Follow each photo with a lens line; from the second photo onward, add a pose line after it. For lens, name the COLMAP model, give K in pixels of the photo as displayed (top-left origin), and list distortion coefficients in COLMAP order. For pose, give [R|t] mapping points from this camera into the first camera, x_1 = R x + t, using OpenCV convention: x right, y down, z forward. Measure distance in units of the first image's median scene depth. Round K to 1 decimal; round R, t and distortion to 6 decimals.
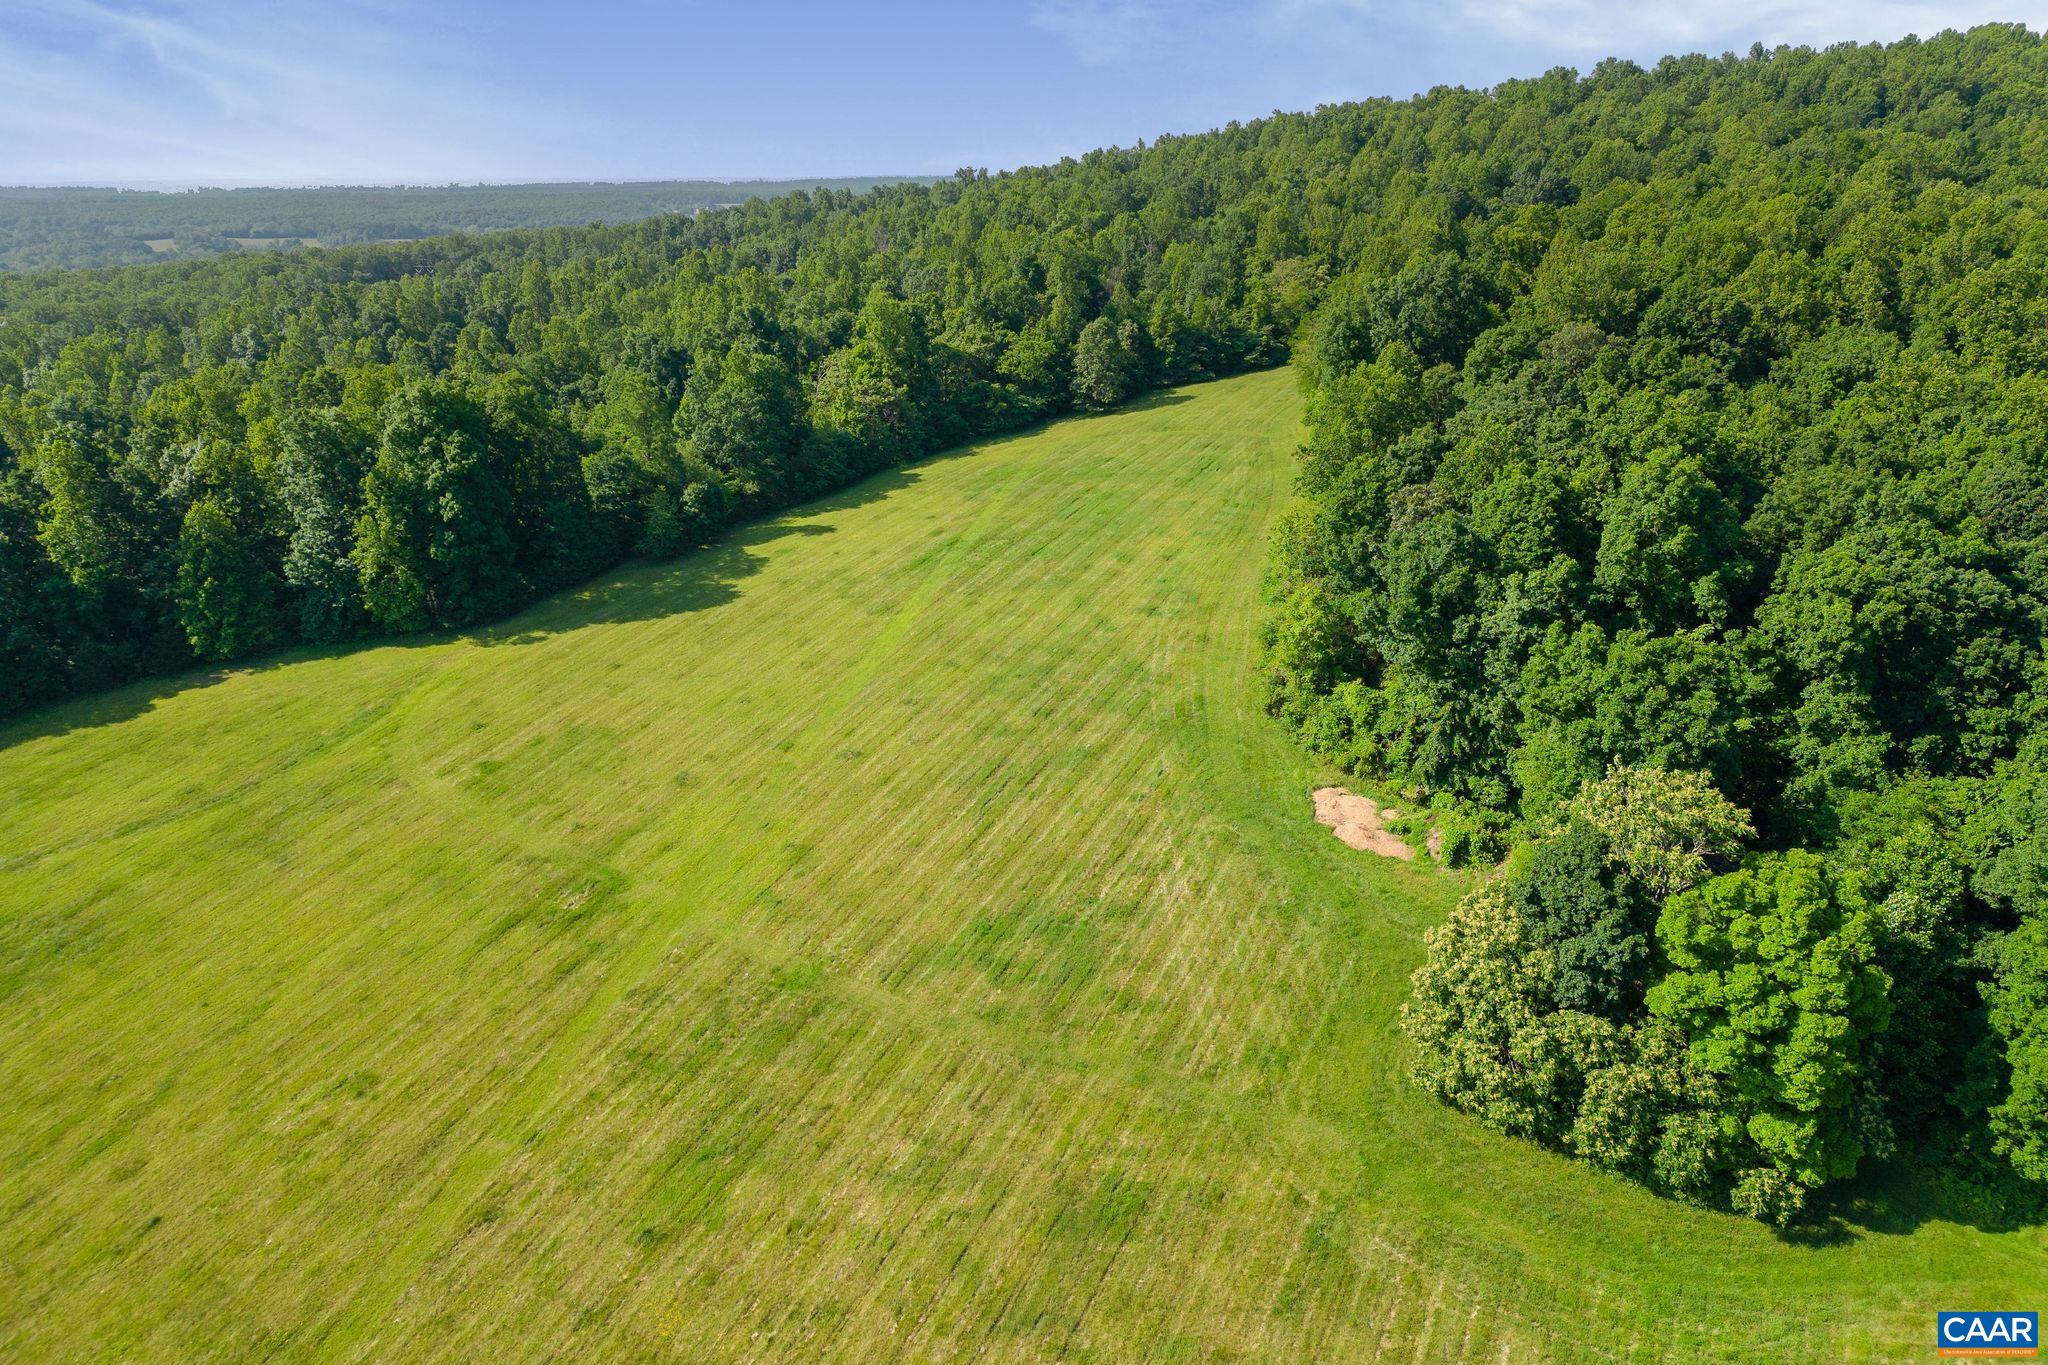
lens RADIAL K [[1428.6, 0, 1017.3], [0, 1428.6, 640.5], [0, 0, 1]] dist [0.080389, -0.088381]
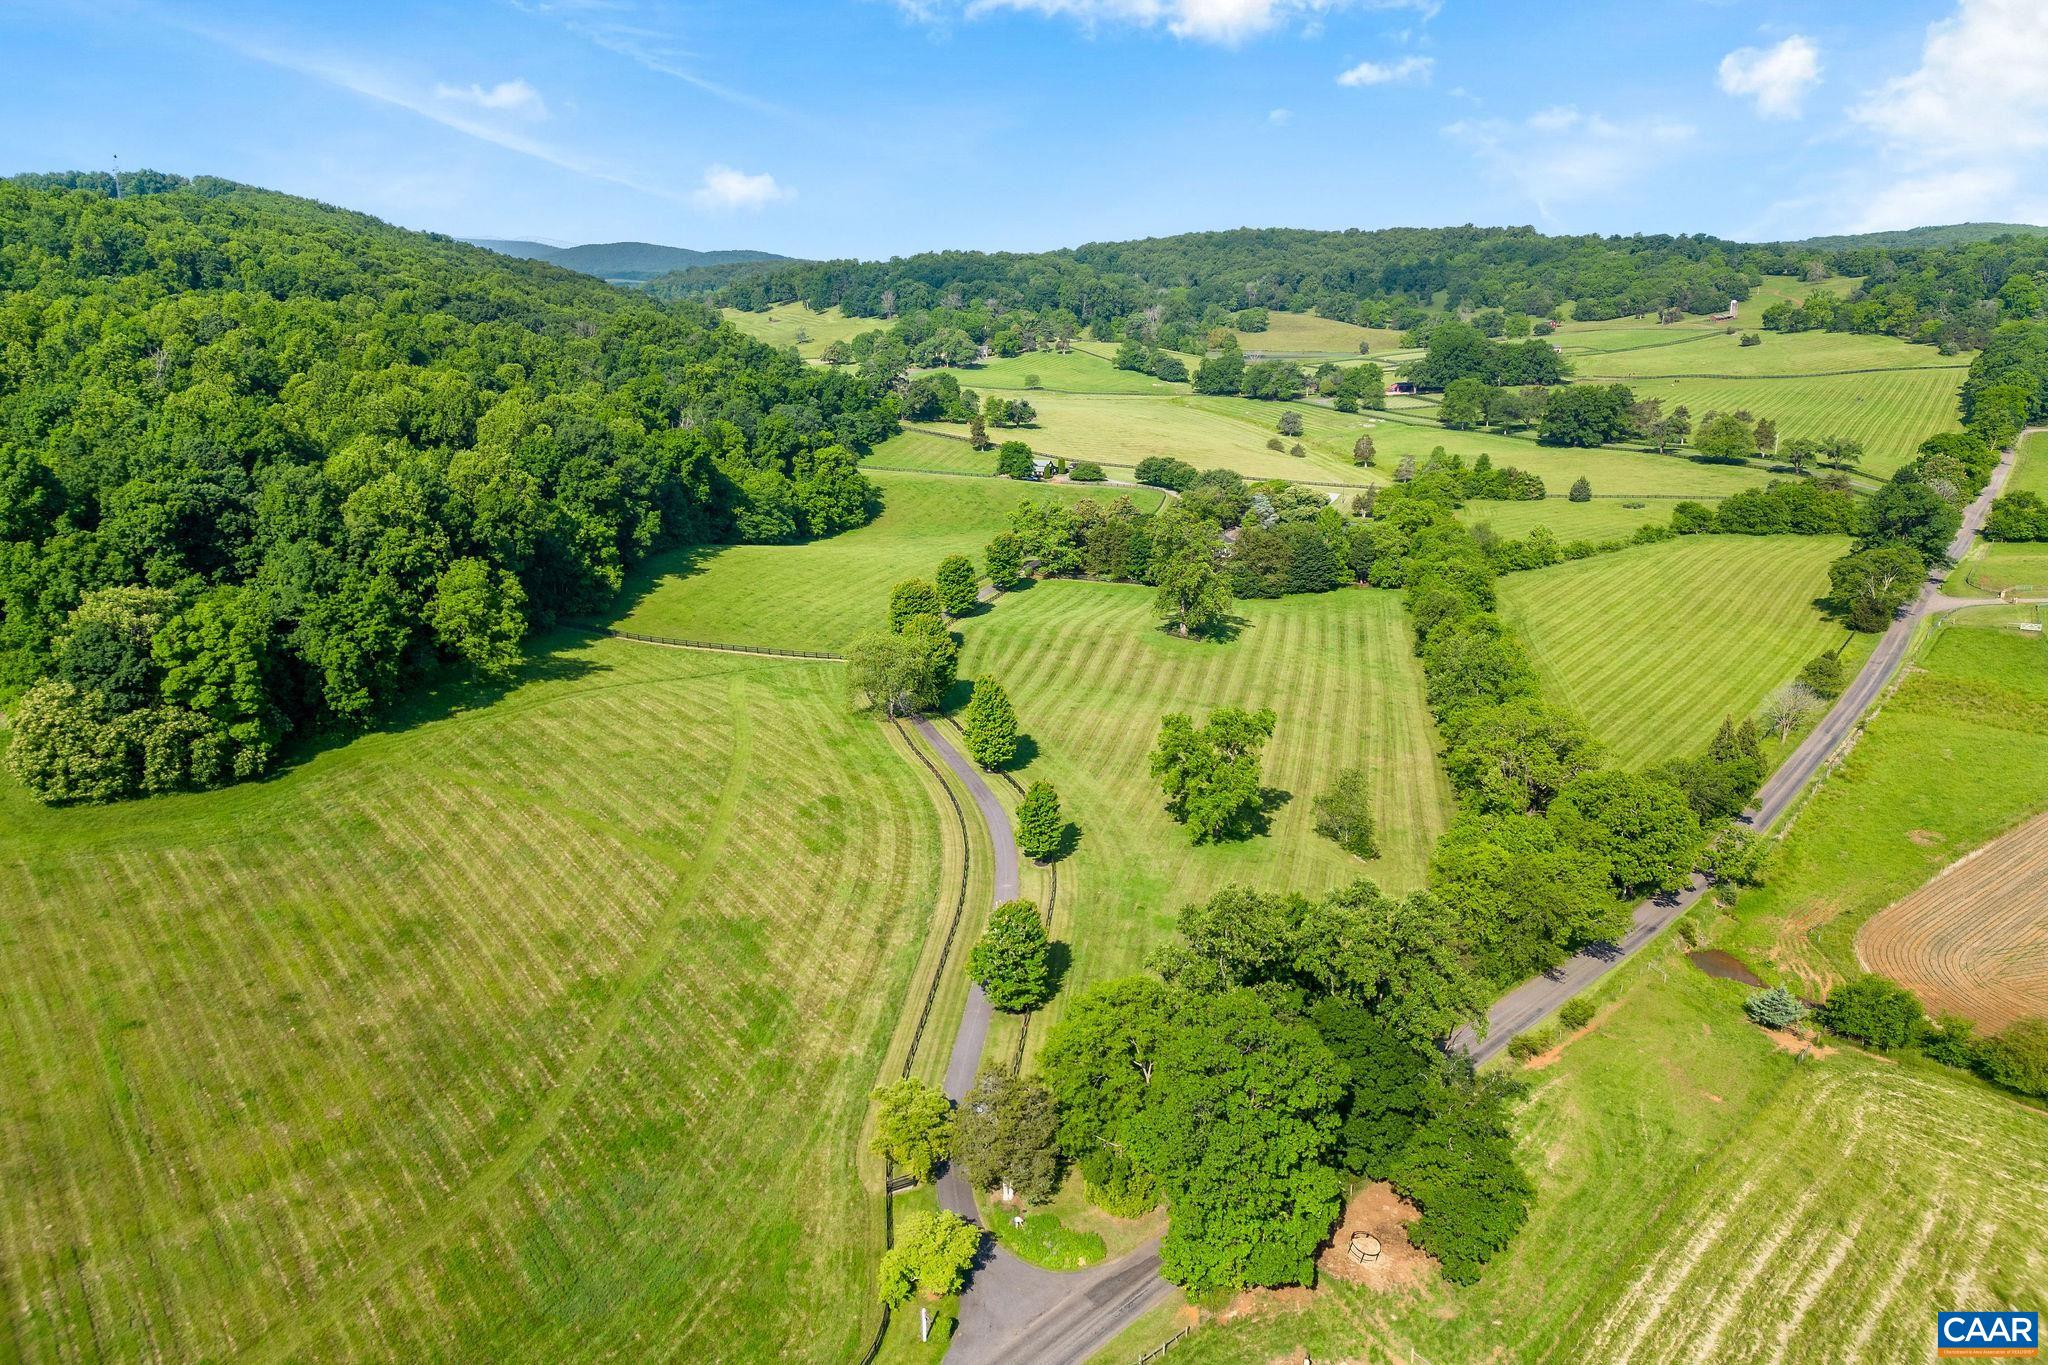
lens RADIAL K [[1428.6, 0, 1017.3], [0, 1428.6, 640.5], [0, 0, 1]] dist [0.080389, -0.088381]
pose [[0.361568, -0.222785, 0.905337, -0.886481], [0.293417, 0.948882, 0.116317, 0.292551], [-0.884972, 0.223585, 0.408454, -0.811857]]
